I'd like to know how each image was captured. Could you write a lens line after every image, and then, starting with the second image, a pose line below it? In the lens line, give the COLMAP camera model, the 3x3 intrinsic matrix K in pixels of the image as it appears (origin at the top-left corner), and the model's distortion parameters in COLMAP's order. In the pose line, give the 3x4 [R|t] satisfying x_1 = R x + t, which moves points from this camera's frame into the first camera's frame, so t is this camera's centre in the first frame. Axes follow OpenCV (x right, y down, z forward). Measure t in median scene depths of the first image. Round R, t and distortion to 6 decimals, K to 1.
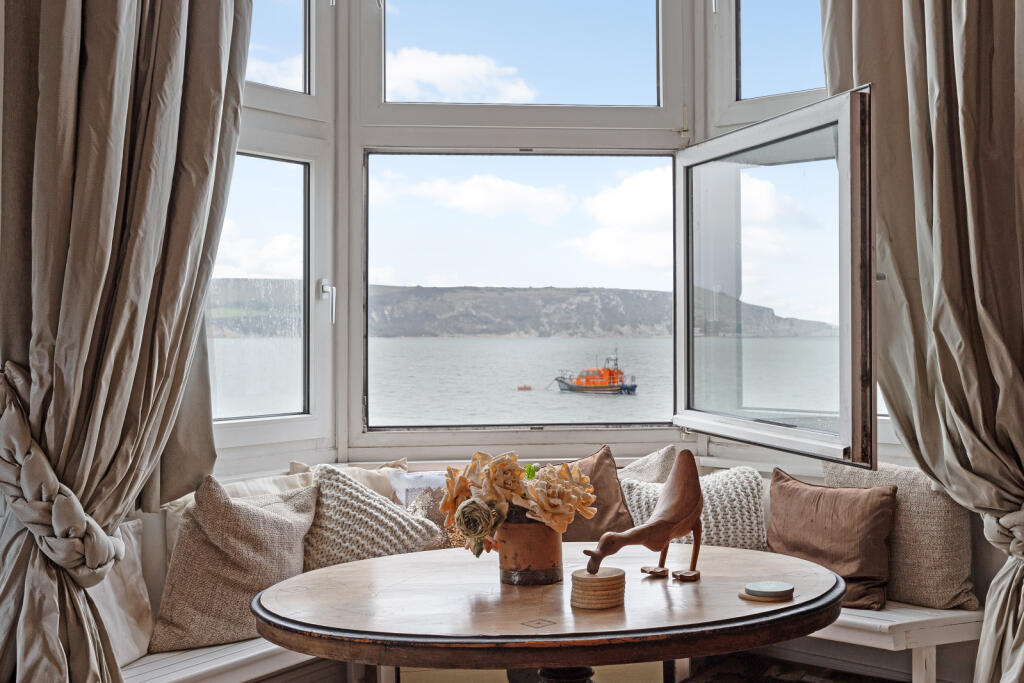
lens RADIAL K [[1228.6, 0, 515.1], [0, 1228.6, 339.2], [0, 0, 1]] dist [0.188287, 0.000000]
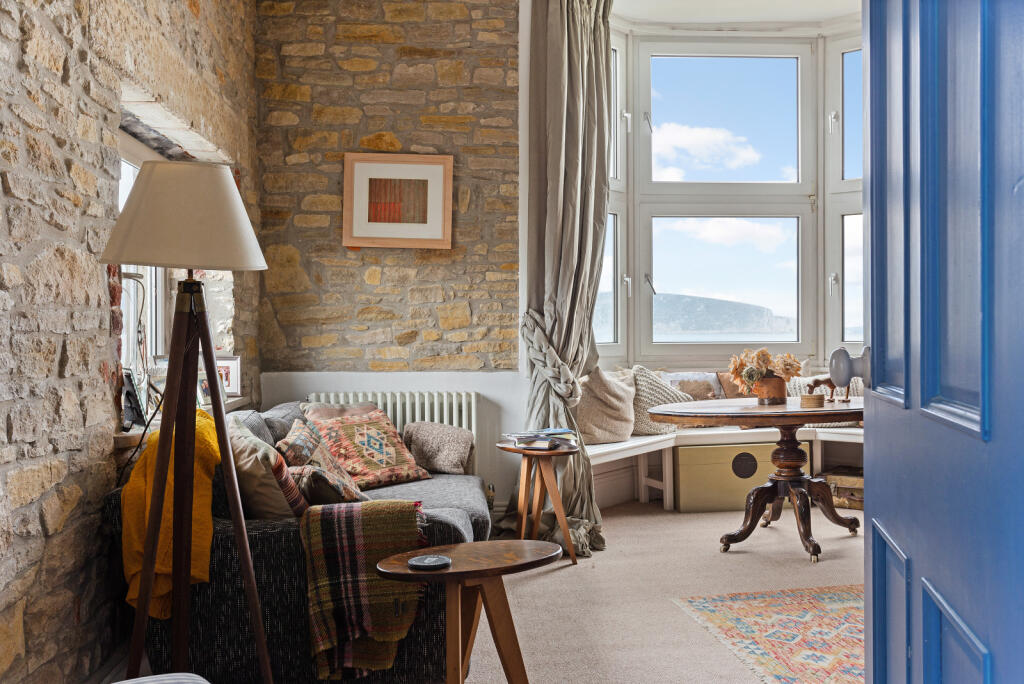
lens RADIAL K [[975.5, 0, 504.2], [0, 975.5, 342.3], [0, 0, 1]] dist [-0.052124, 0.000000]
pose [[0.997877, 0.001980, -0.065092, -0.343310], [-0.001291, 0.999943, 0.010611, 0.061250], [0.065109, -0.010504, 0.997823, -0.760178]]
